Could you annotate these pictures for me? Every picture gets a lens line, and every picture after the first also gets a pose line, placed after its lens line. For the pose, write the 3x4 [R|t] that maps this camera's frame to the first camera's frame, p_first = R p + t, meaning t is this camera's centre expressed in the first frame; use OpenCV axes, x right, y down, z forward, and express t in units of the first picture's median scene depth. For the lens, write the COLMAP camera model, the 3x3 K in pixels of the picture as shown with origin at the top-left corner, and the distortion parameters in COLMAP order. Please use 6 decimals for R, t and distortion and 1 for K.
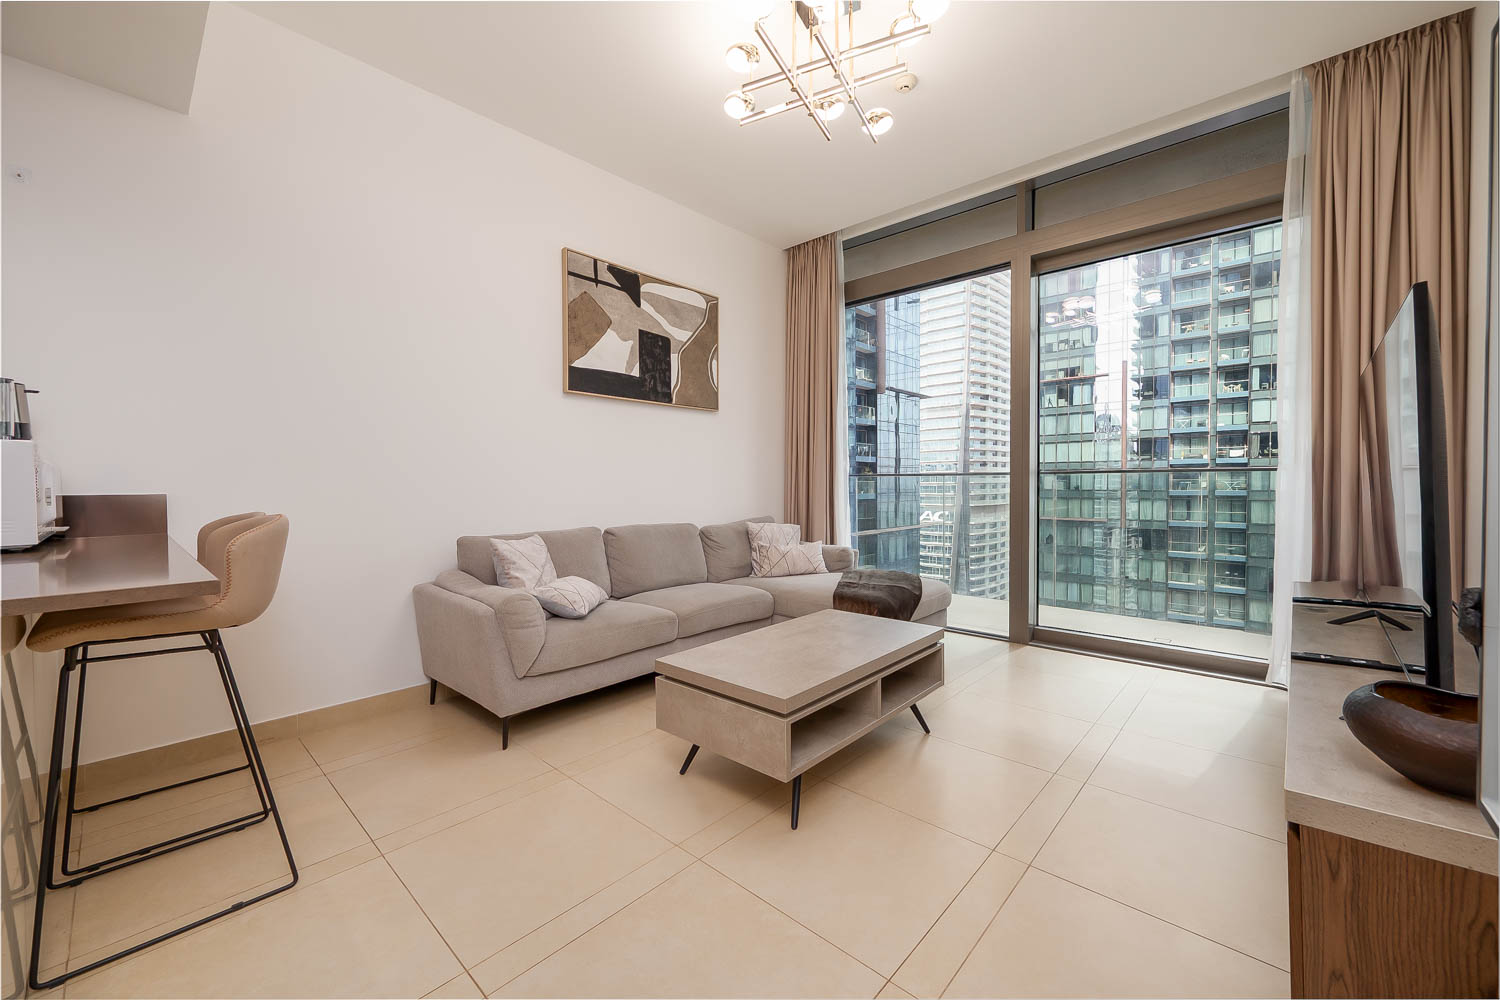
lens RADIAL K [[595.1, 0, 745.7], [0, 595.1, 499.8], [0, 0, 1]] dist [-0.001908, 0.000587]
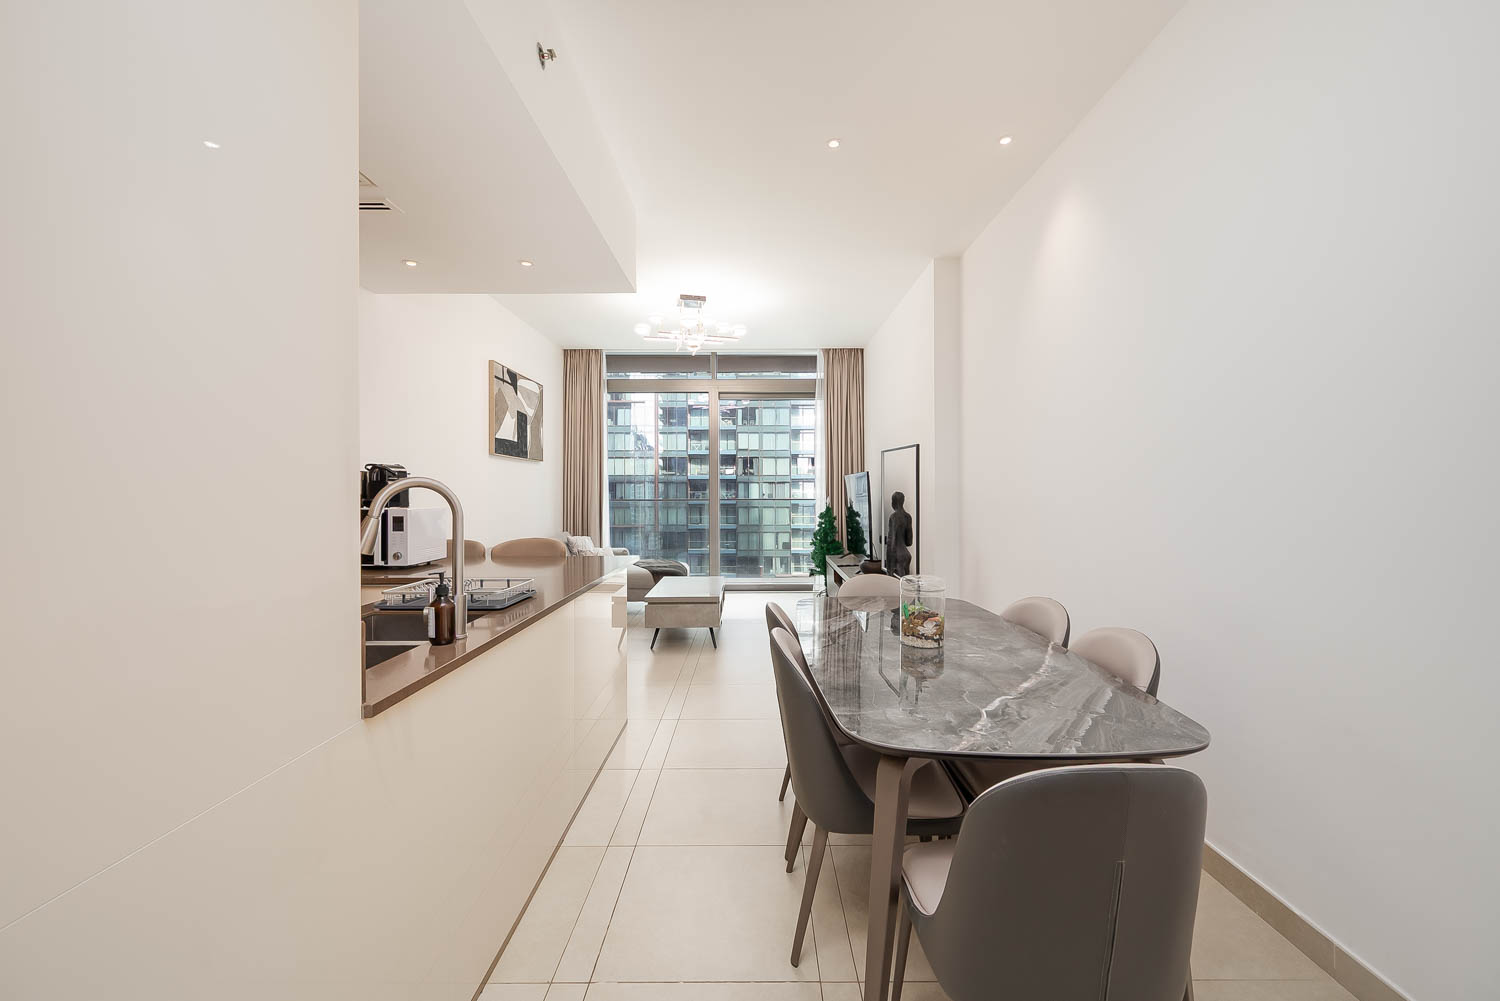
lens RADIAL K [[595.1, 0, 756.7], [0, 595.1, 491.7], [0, 0, 1]] dist [-0.001908, 0.000587]
pose [[0.738089, 0.003713, 0.674693, -0.020438], [0.017027, 0.999564, -0.024128, -0.000927], [-0.674488, 0.029296, 0.737704, -0.014113]]
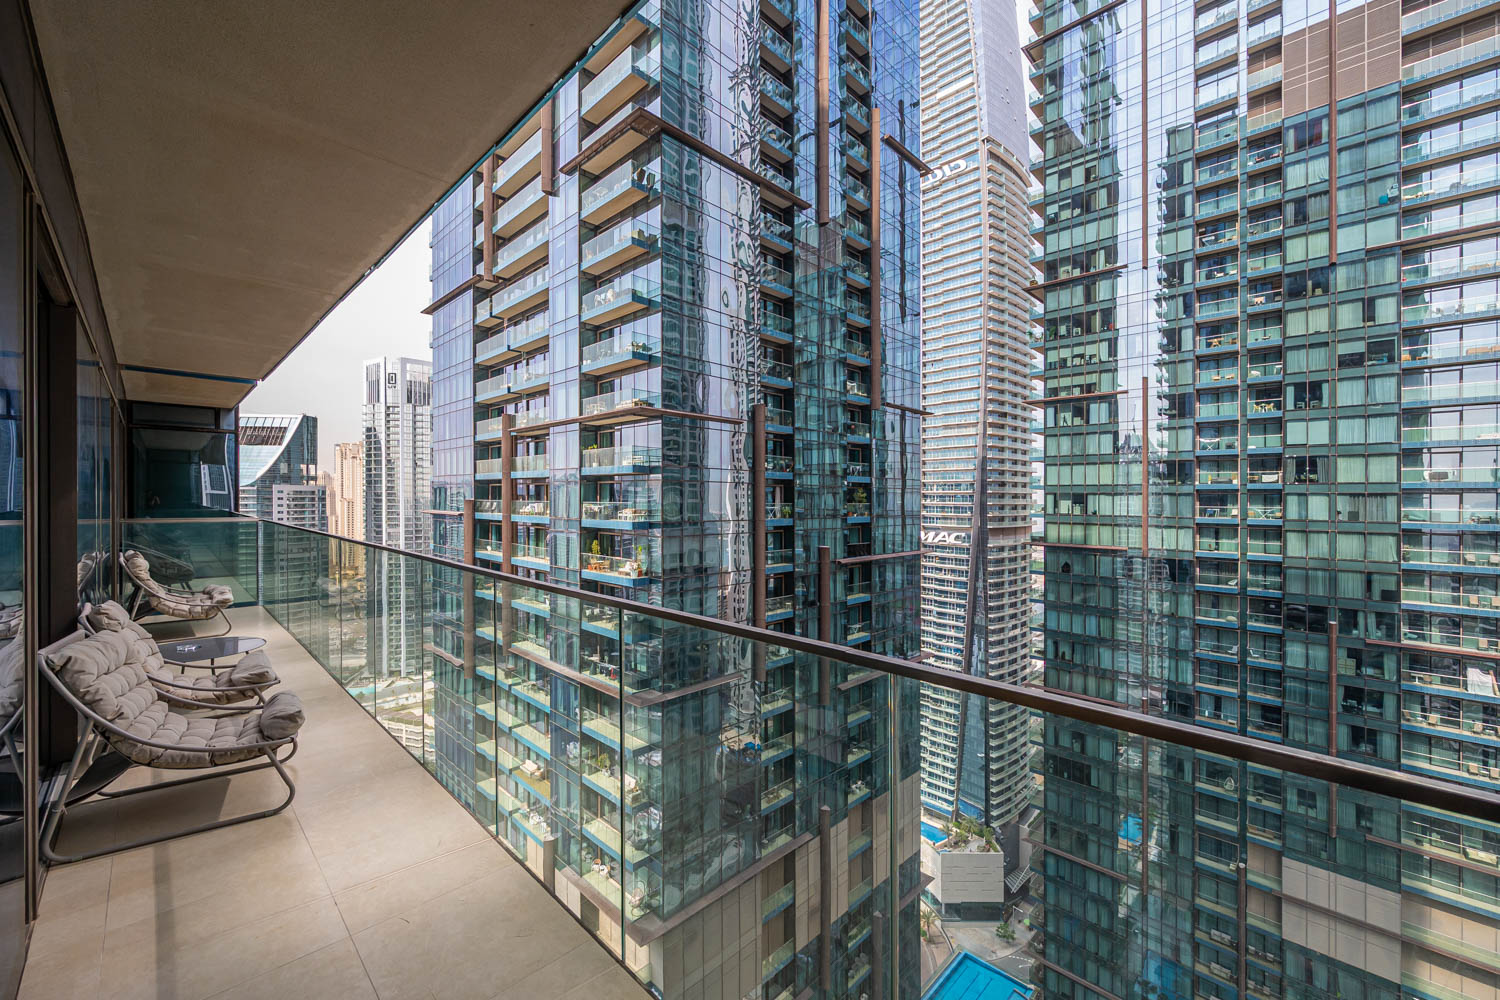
lens RADIAL K [[595.1, 0, 751.6], [0, 595.1, 494.2], [0, 0, 1]] dist [-0.001908, 0.000587]
pose [[0.999319, 0.014241, -0.034044, 0.058300], [-0.015411, 0.999291, -0.034344, -0.010218], [0.033531, 0.034845, 0.998830, 0.059346]]
